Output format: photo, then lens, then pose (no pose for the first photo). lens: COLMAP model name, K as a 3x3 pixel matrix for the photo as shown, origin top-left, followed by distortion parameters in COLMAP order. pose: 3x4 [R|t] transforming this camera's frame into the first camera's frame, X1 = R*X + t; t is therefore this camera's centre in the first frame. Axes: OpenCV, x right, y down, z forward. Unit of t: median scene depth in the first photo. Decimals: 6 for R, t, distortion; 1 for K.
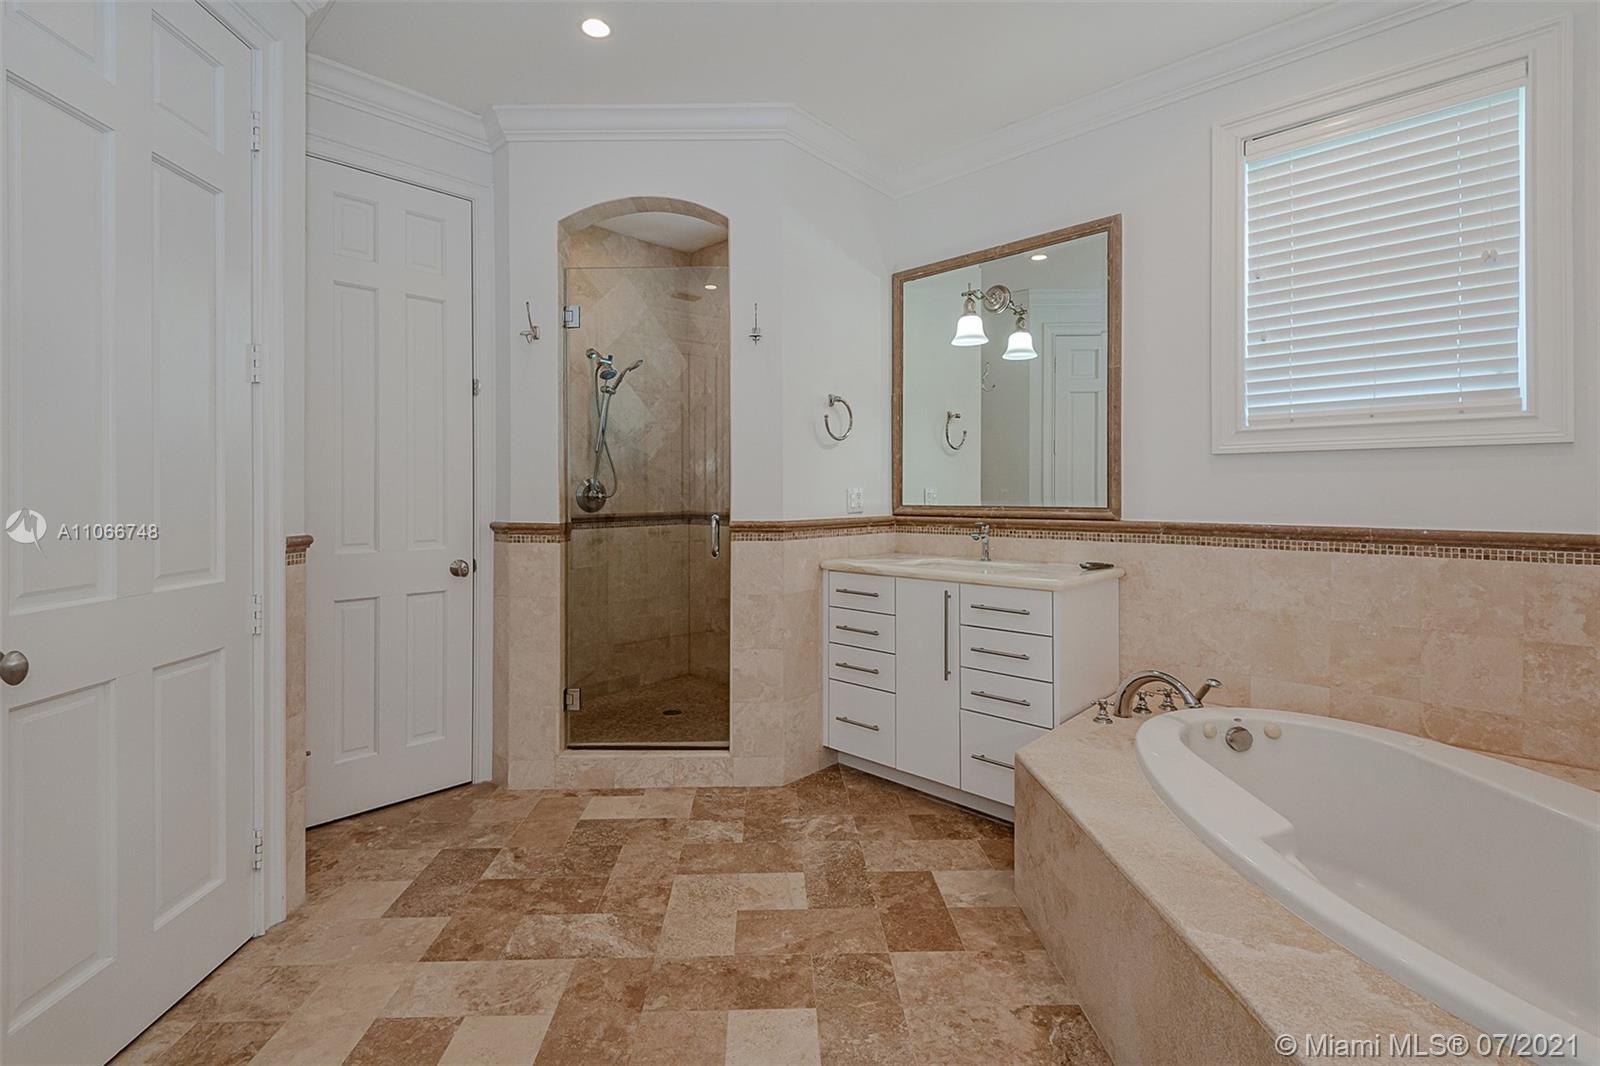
lens RADIAL K [[733.3, 0, 786.2], [0, 733.3, 487.0], [0, 0, 1]] dist [0.017722, -0.006684]
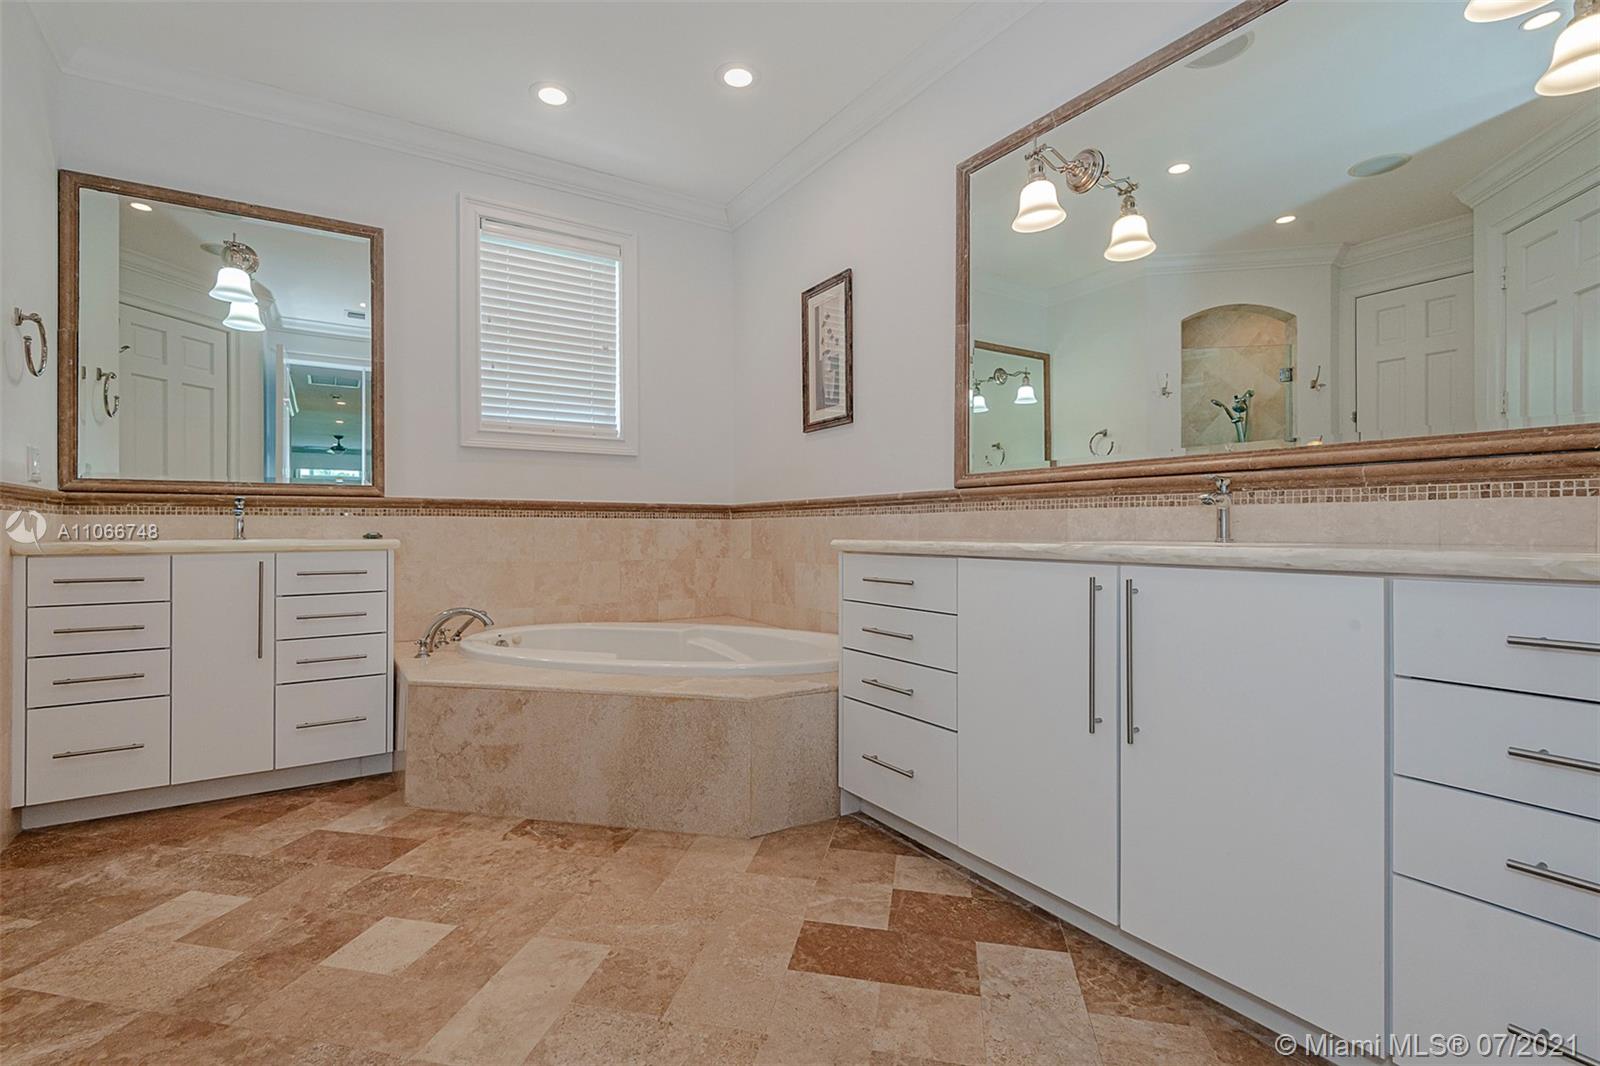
lens RADIAL K [[733.3, 0, 802.8], [0, 733.3, 529.6], [0, 0, 1]] dist [0.017722, -0.006684]
pose [[0.213505, -0.000910, 0.976942, -0.611130], [0.003934, 0.999992, 0.000072, 0.114310], [-0.976934, 0.003828, 0.213507, 0.141060]]
